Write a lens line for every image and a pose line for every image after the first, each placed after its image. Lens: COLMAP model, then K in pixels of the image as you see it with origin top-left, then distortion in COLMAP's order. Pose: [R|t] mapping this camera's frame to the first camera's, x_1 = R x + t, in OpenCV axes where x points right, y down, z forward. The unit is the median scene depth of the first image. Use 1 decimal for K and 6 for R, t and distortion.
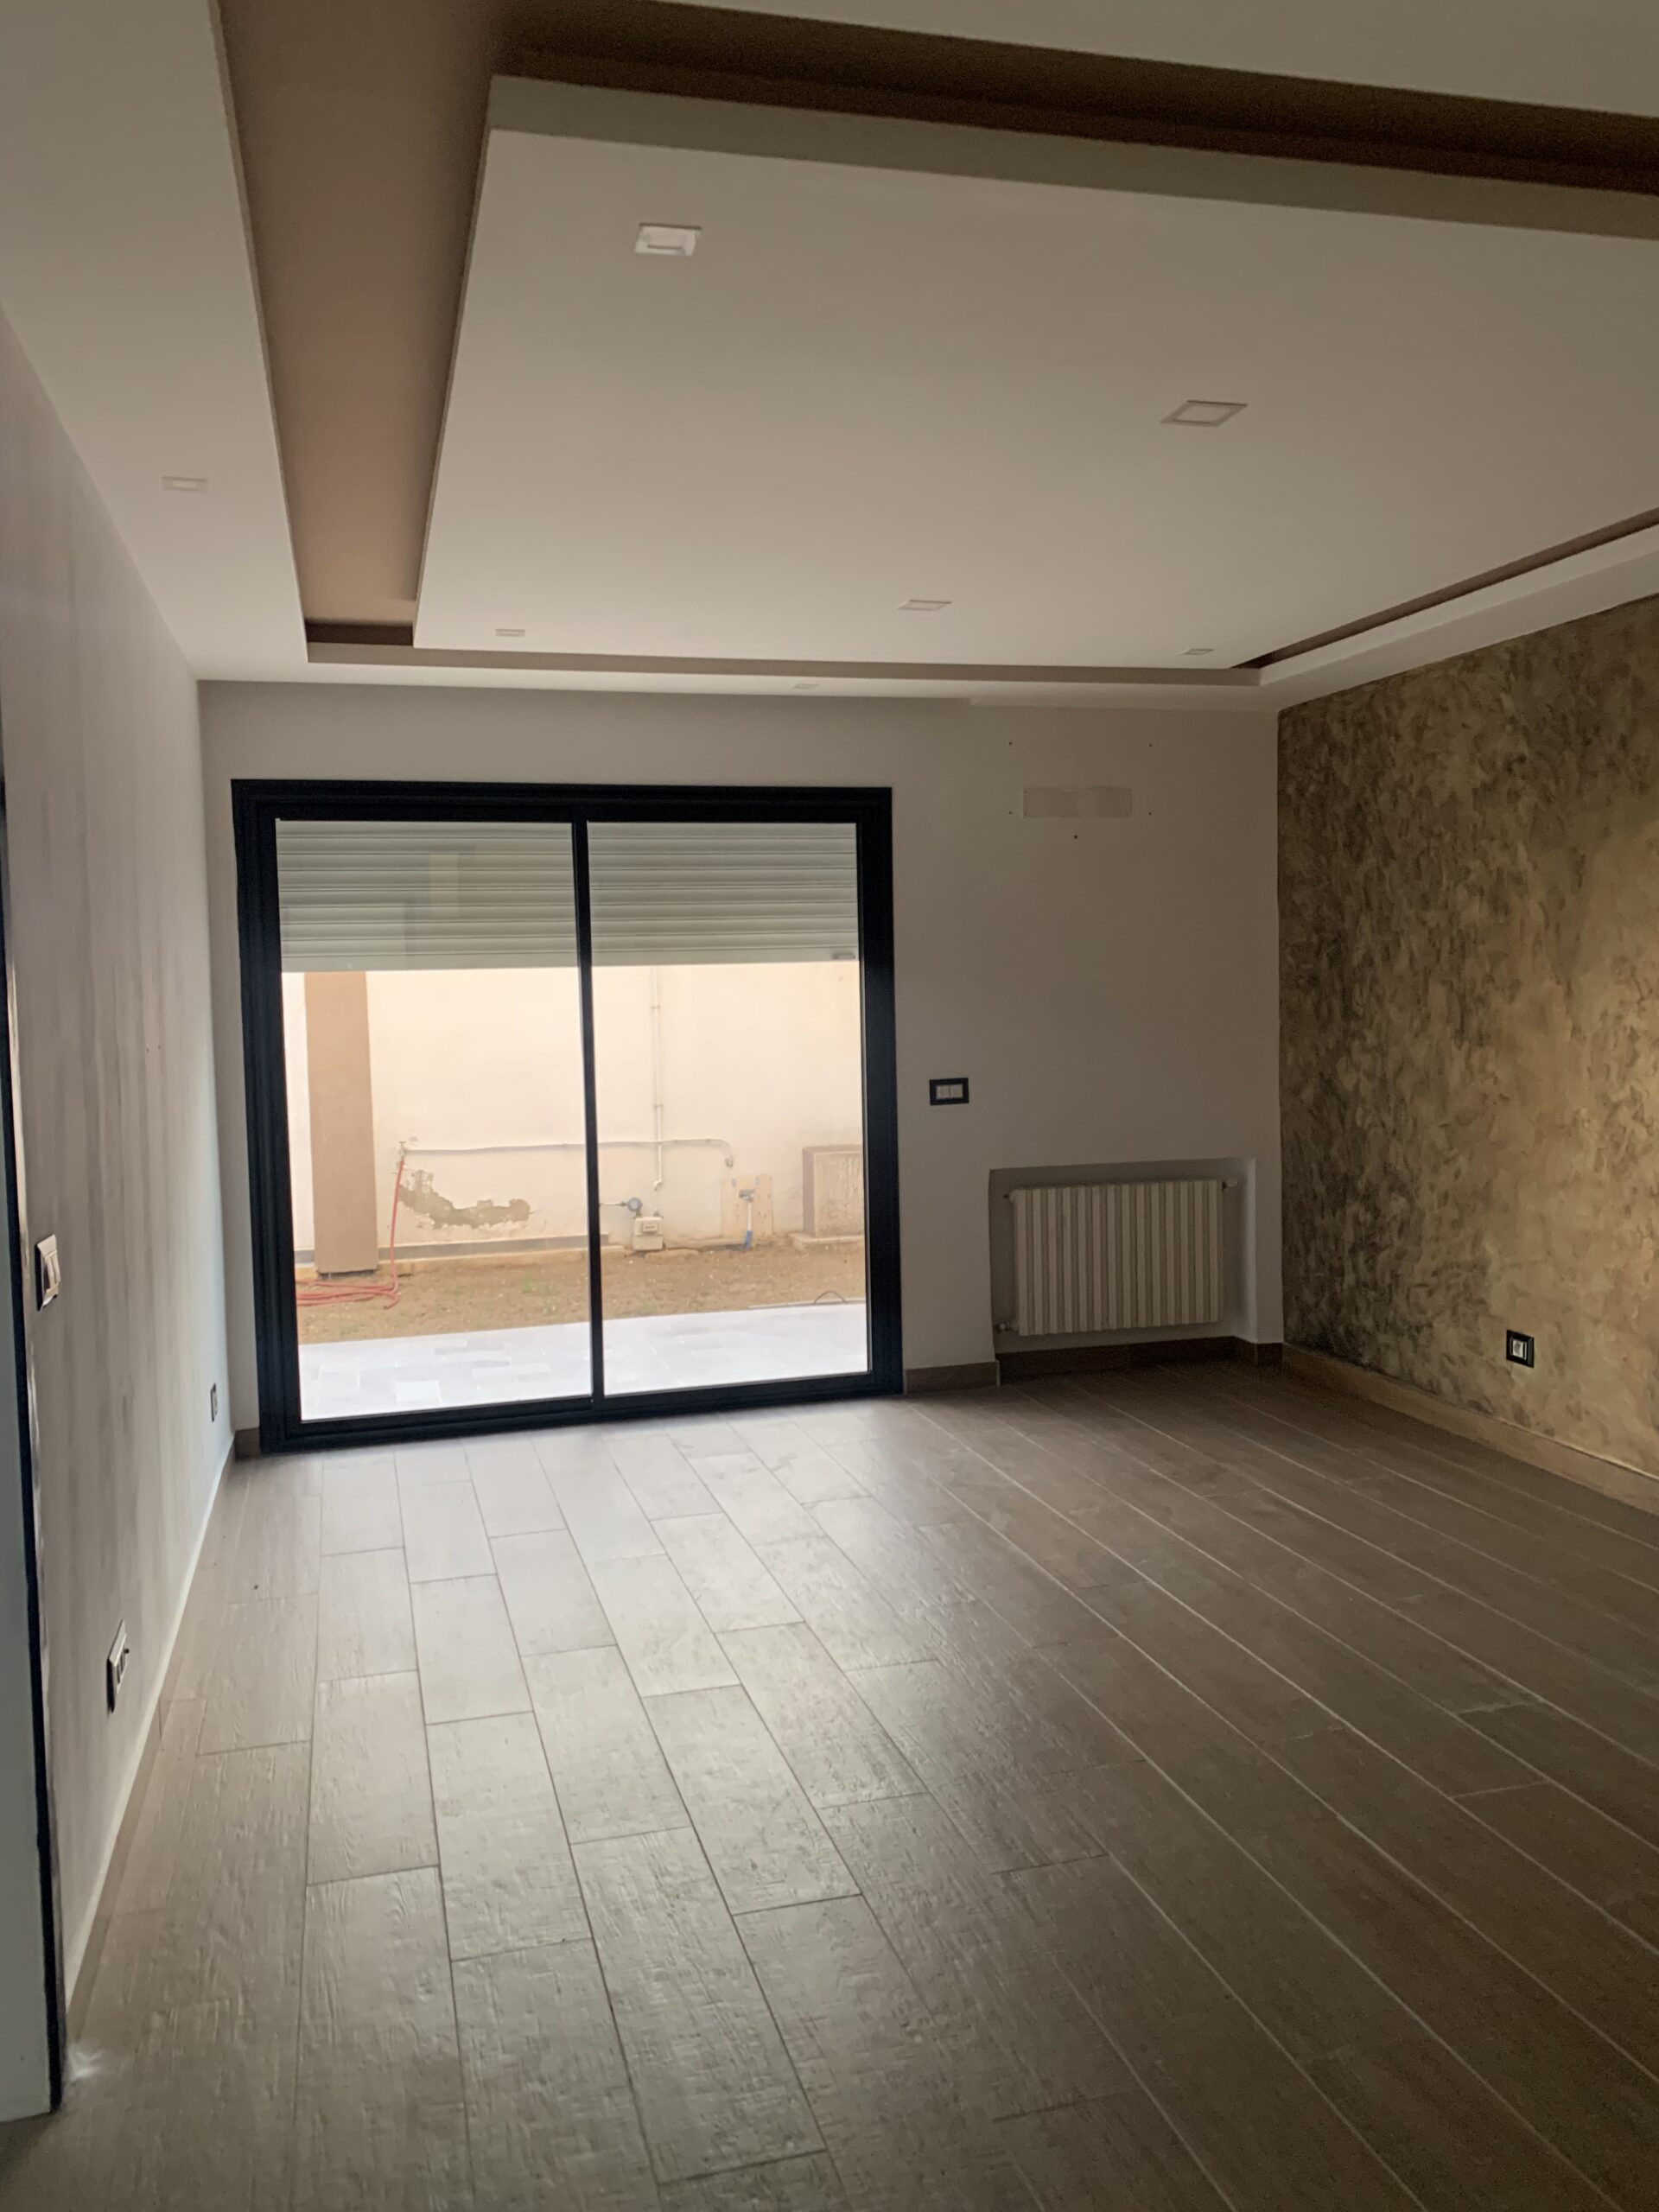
lens RADIAL K [[1715.9, 0, 816.8], [0, 1715.9, 1067.7], [0, 0, 1]] dist [0.208722, -0.509062]
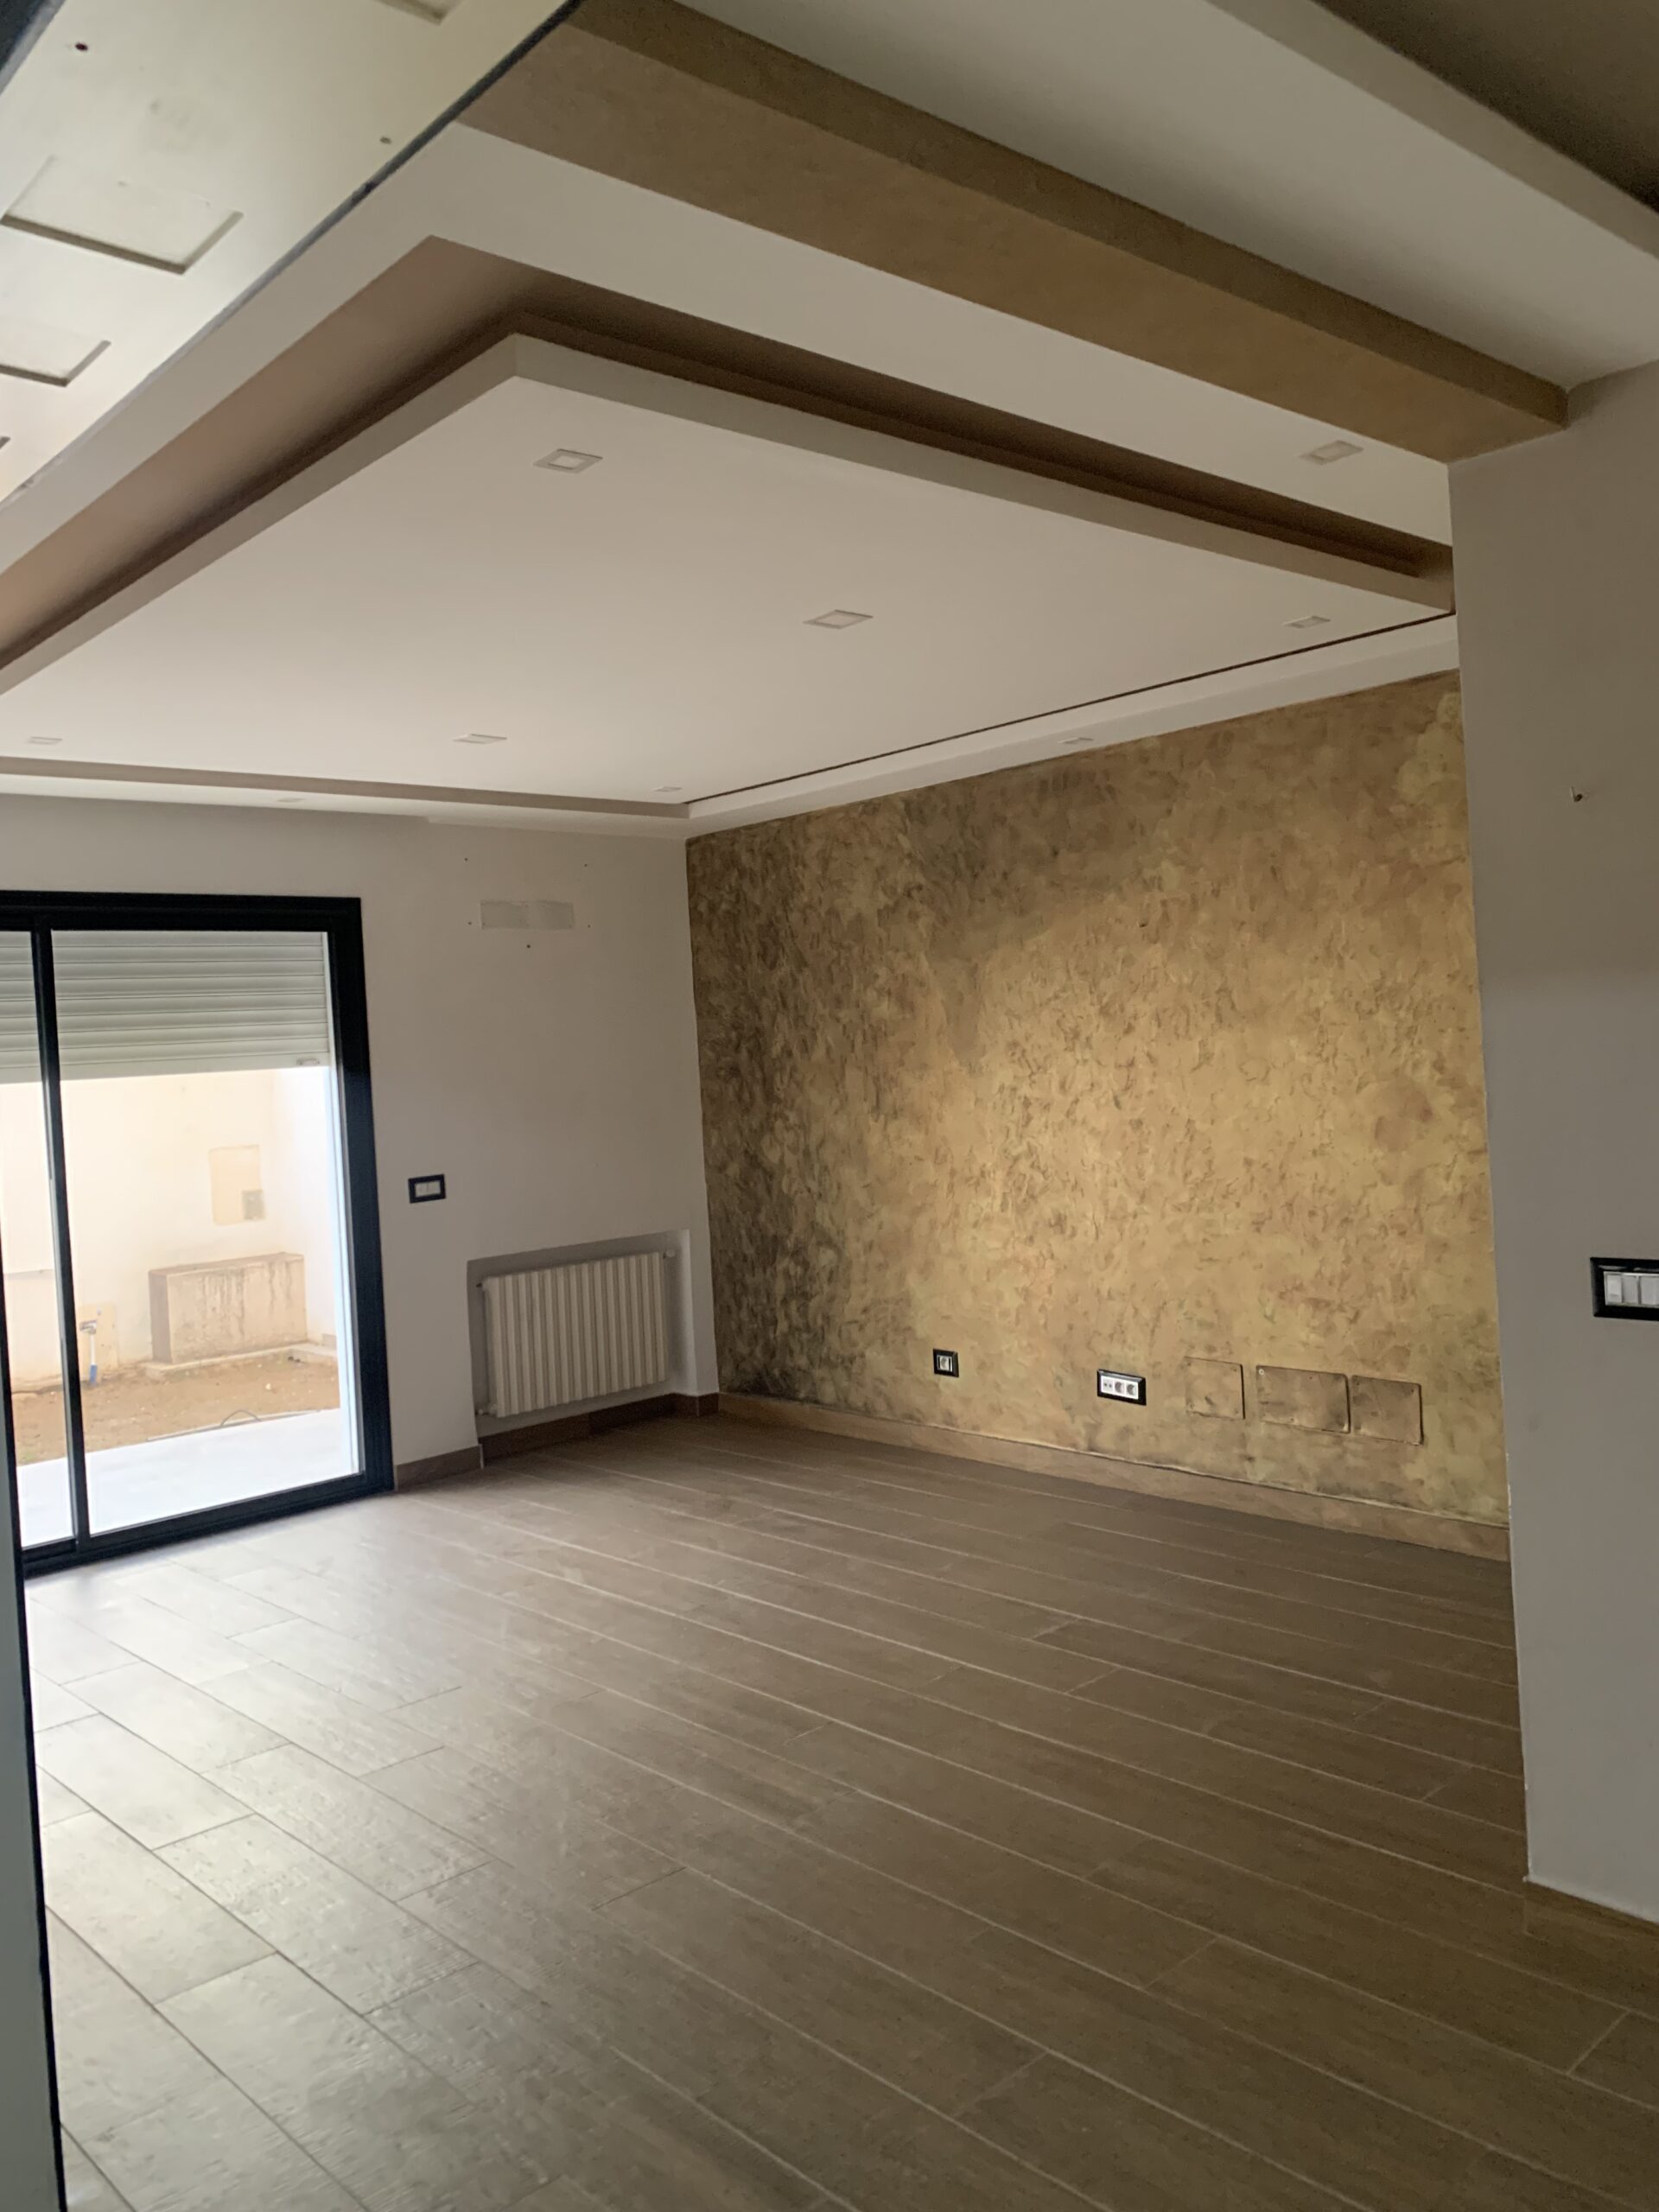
lens RADIAL K [[1715.9, 0, 816.8], [0, 1715.9, 1067.7], [0, 0, 1]] dist [0.208722, -0.509062]
pose [[0.891834, -0.034083, 0.451077, -0.192584], [0.061282, 0.997068, -0.045825, 0.003646], [-0.448193, 0.068512, 0.891308, -0.046150]]
